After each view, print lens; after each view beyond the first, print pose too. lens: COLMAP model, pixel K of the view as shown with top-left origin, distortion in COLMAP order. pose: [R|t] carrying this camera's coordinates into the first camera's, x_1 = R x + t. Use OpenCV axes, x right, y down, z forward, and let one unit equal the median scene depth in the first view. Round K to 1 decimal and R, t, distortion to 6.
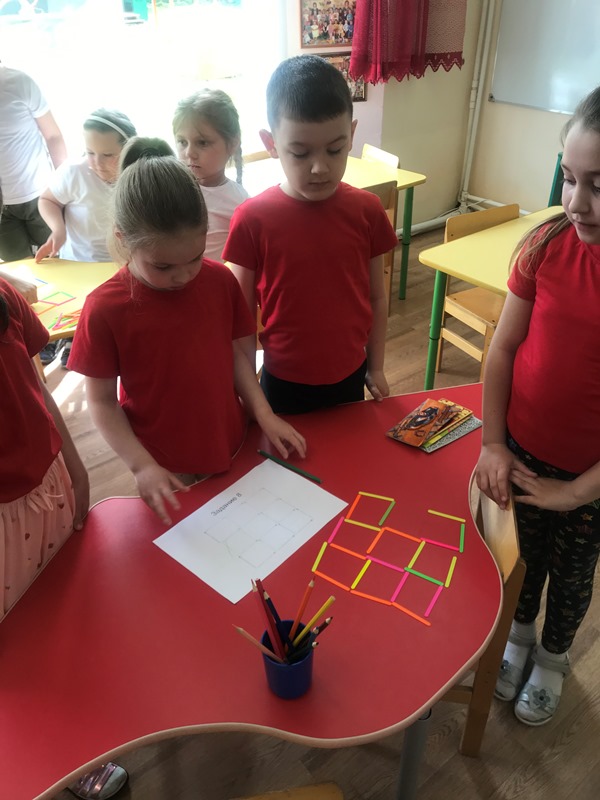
lens RADIAL K [[638.7, 0, 304.2], [0, 638.7, 402.3], [0, 0, 1]] dist [0.013926, -0.019147]
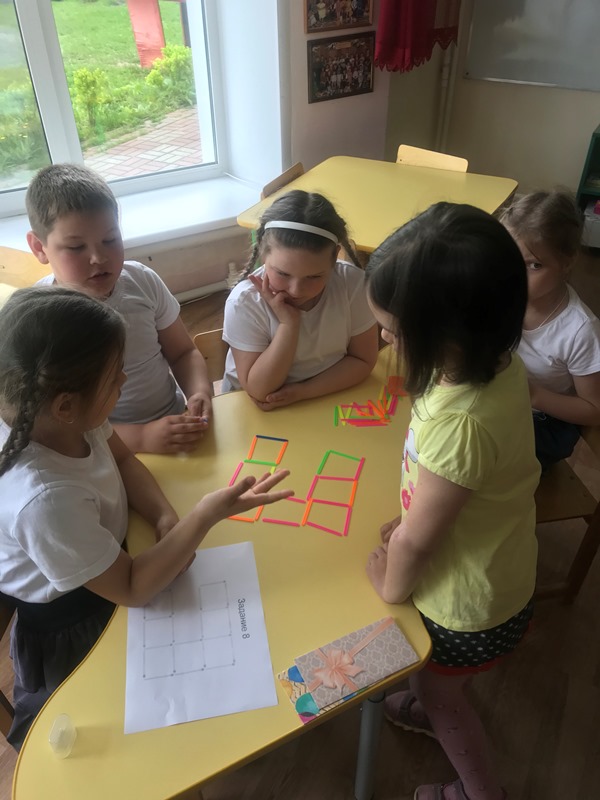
lens RADIAL K [[638.7, 0, 300.7], [0, 638.7, 405.7], [0, 0, 1]] dist [0.013926, -0.019147]
pose [[0.928781, -0.223464, 0.295684, -0.355028], [0.206533, 0.974498, 0.087733, -0.170717], [-0.307749, -0.020416, 0.951249, 0.230791]]
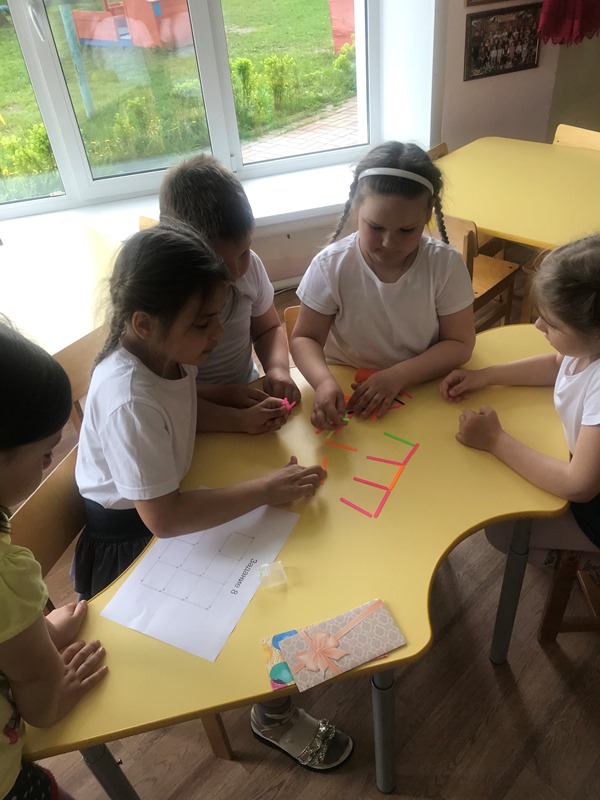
lens RADIAL K [[638.7, 0, 302.6], [0, 638.7, 401.0], [0, 0, 1]] dist [0.013926, -0.019147]
pose [[0.991842, -0.120249, 0.042309, -0.289995], [0.117786, 0.991427, 0.056563, -0.151011], [-0.048748, -0.051118, 0.997502, 0.220571]]
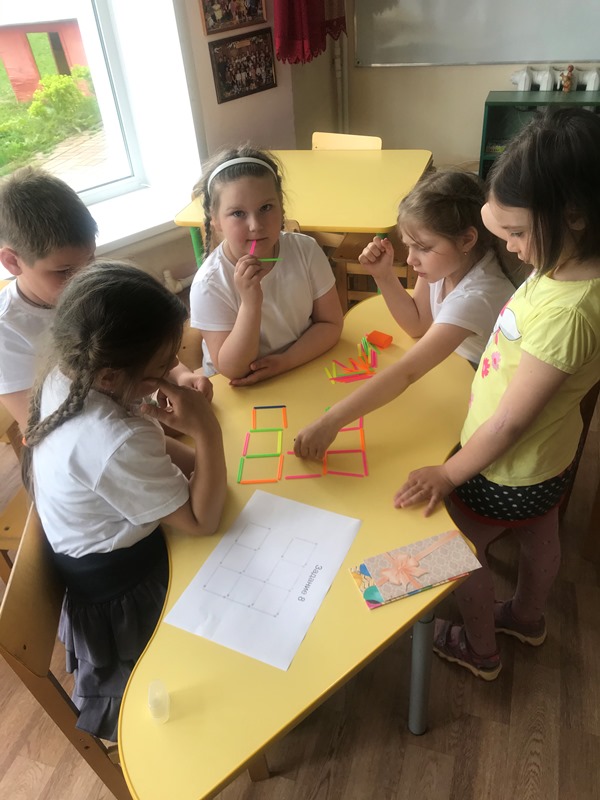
lens RADIAL K [[638.7, 0, 299.7], [0, 638.7, 405.4], [0, 0, 1]] dist [0.013926, -0.019147]
pose [[0.839203, -0.367377, 0.400964, -0.408675], [0.358328, 0.928175, 0.100459, -0.154119], [-0.409071, 0.059371, 0.910569, 0.236082]]
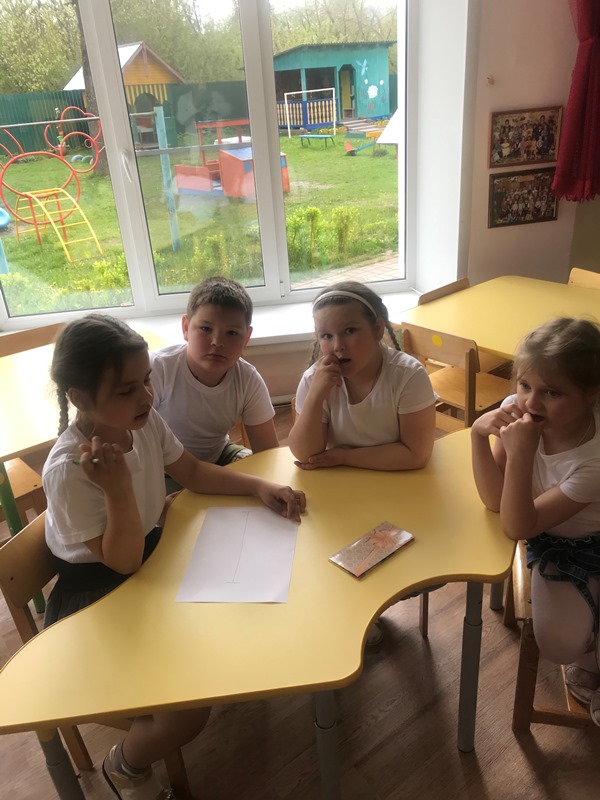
lens RADIAL K [[638.7, 0, 303.0], [0, 638.7, 406.4], [0, 0, 1]] dist [0.013926, -0.019147]
pose [[0.998638, -0.038676, -0.035013, -0.245403], [0.033193, 0.988799, -0.145514, -0.106024], [0.040249, 0.144153, 0.988736, 0.160586]]
